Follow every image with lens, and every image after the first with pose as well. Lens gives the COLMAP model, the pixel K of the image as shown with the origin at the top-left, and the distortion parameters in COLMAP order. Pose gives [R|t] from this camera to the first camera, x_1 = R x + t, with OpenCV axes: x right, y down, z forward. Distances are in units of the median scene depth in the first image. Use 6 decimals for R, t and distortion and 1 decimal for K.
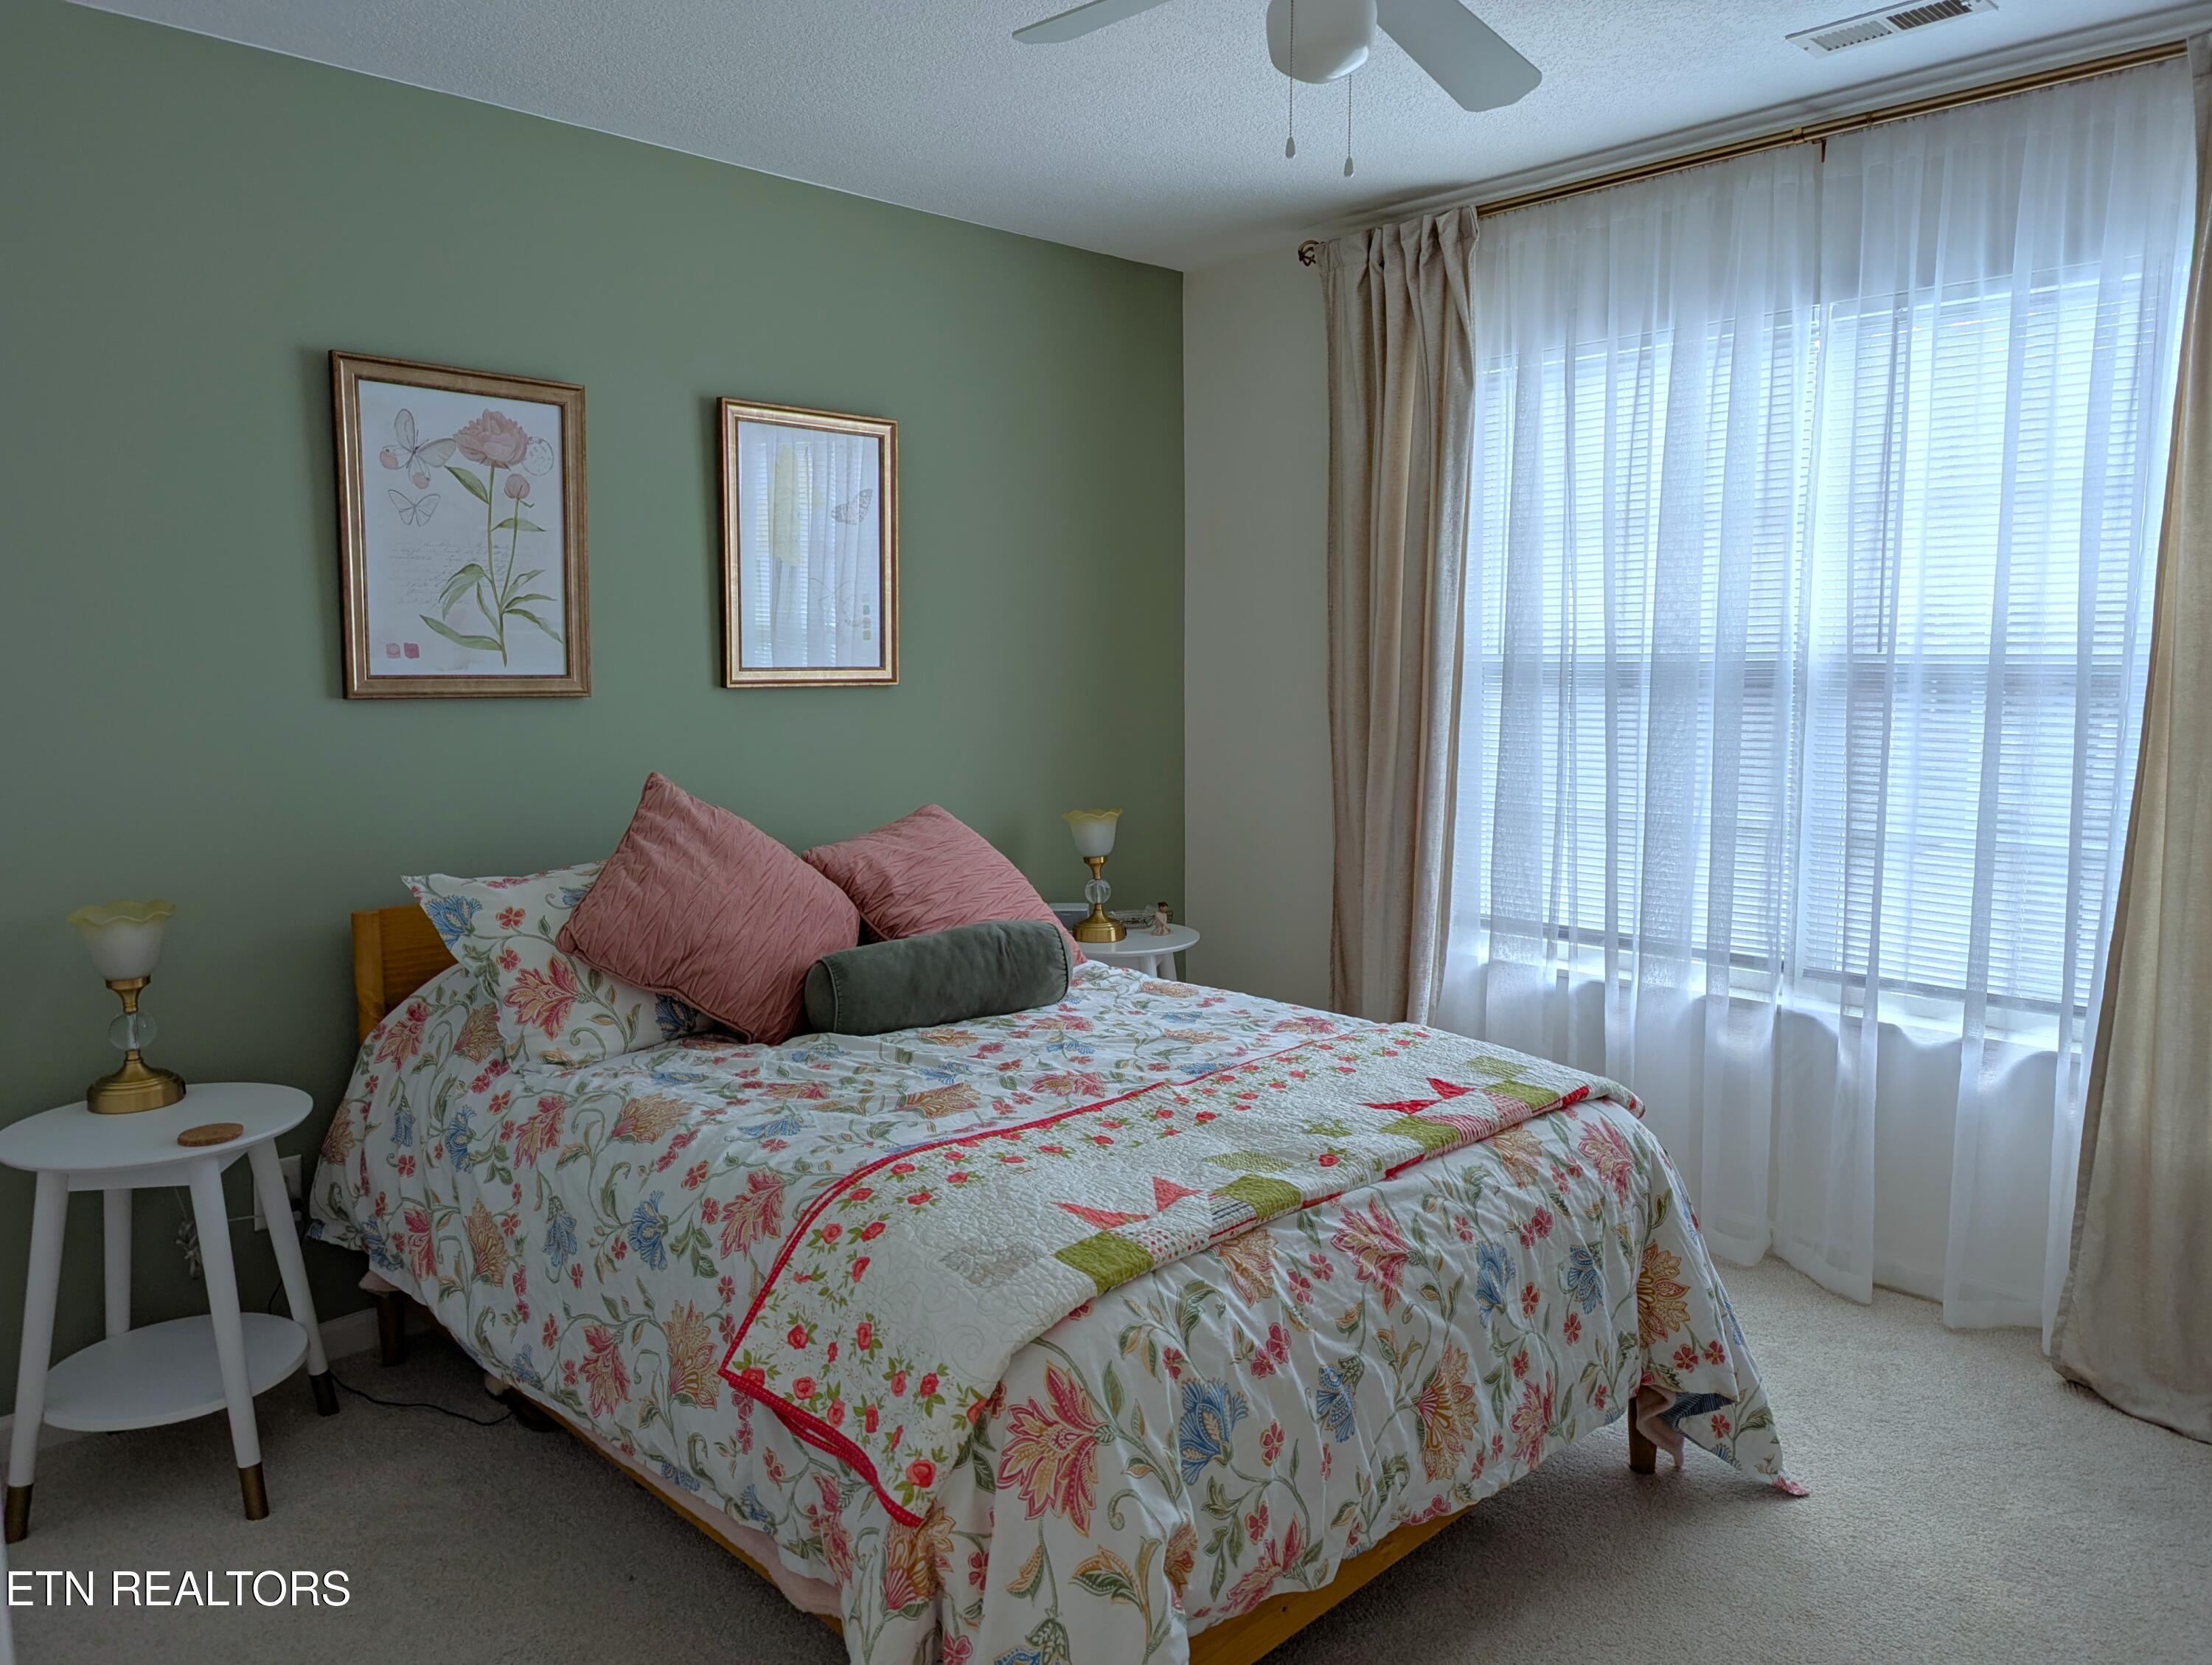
lens RADIAL K [[1553.3, 0, 1100.9], [0, 1553.3, 824.5], [0, 0, 1]] dist [0.066501, -0.053028]
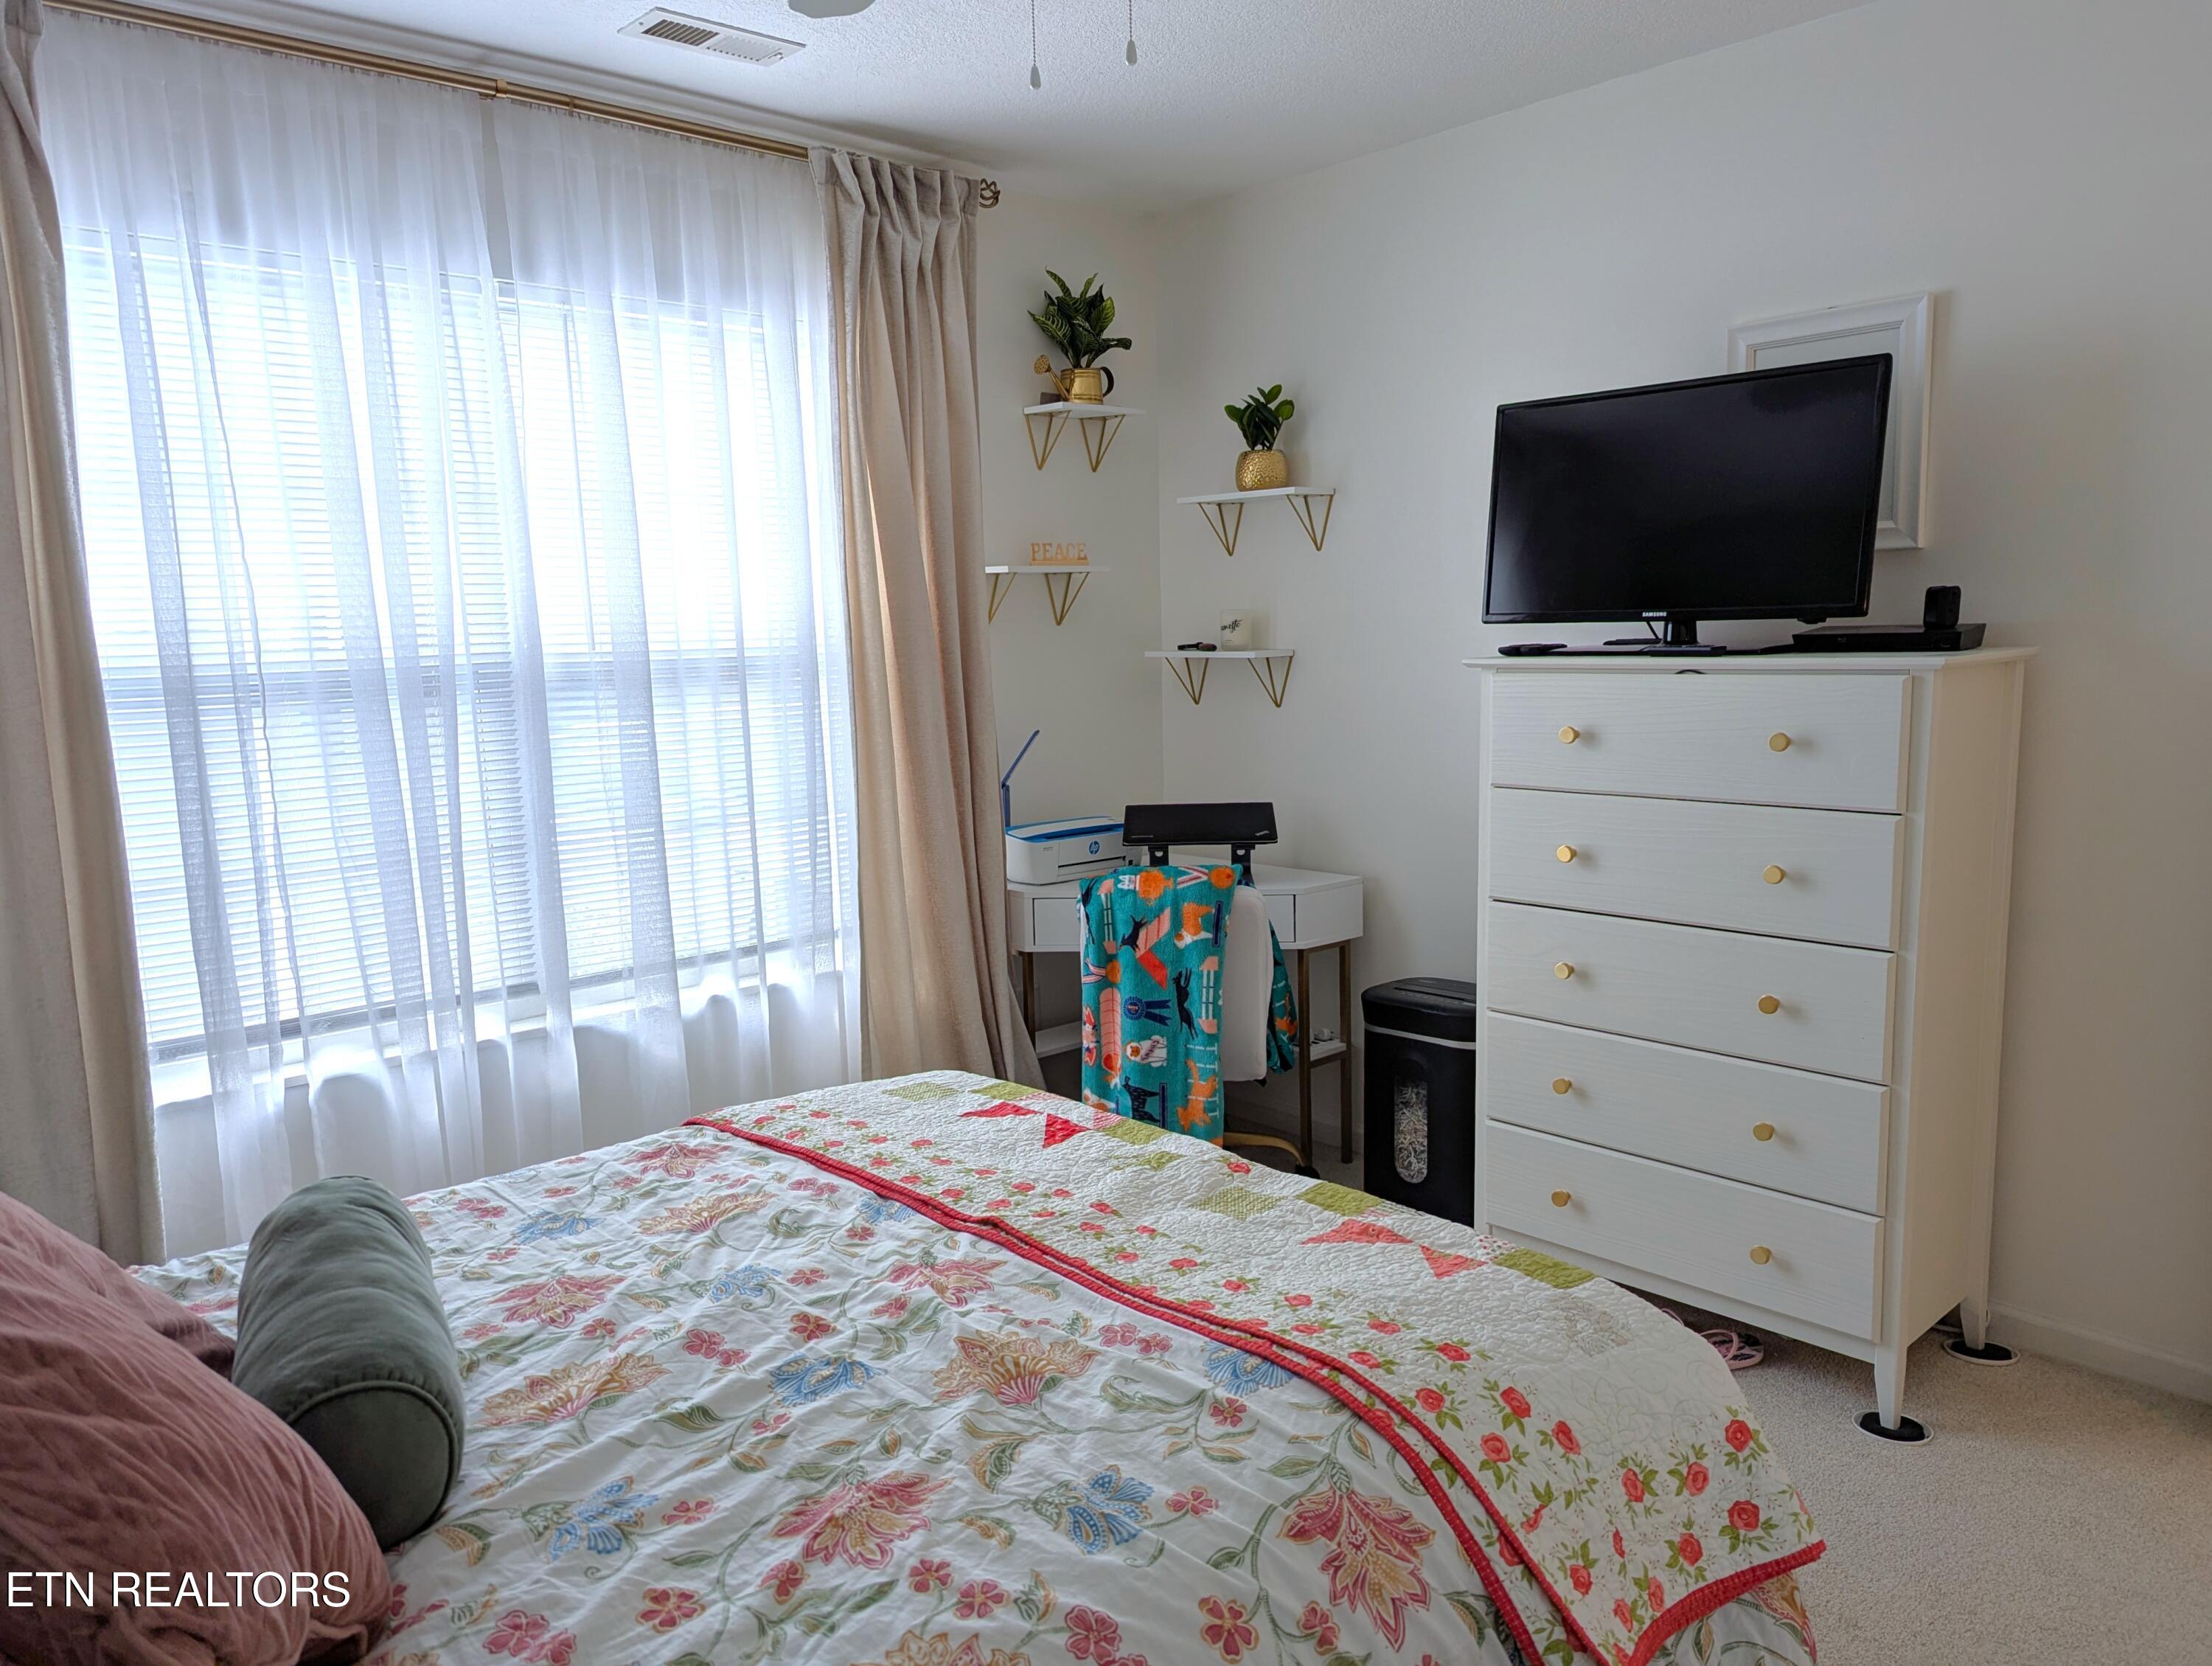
lens RADIAL K [[1553.5, 0, 1100.9], [0, 1553.5, 825.0], [0, 0, 1]] dist [0.066501, -0.053028]
pose [[0.047402, -0.132730, 0.990018, -0.696601], [0.140441, 0.982173, 0.124954, -0.110438], [-0.988954, 0.133116, 0.065198, 0.887555]]
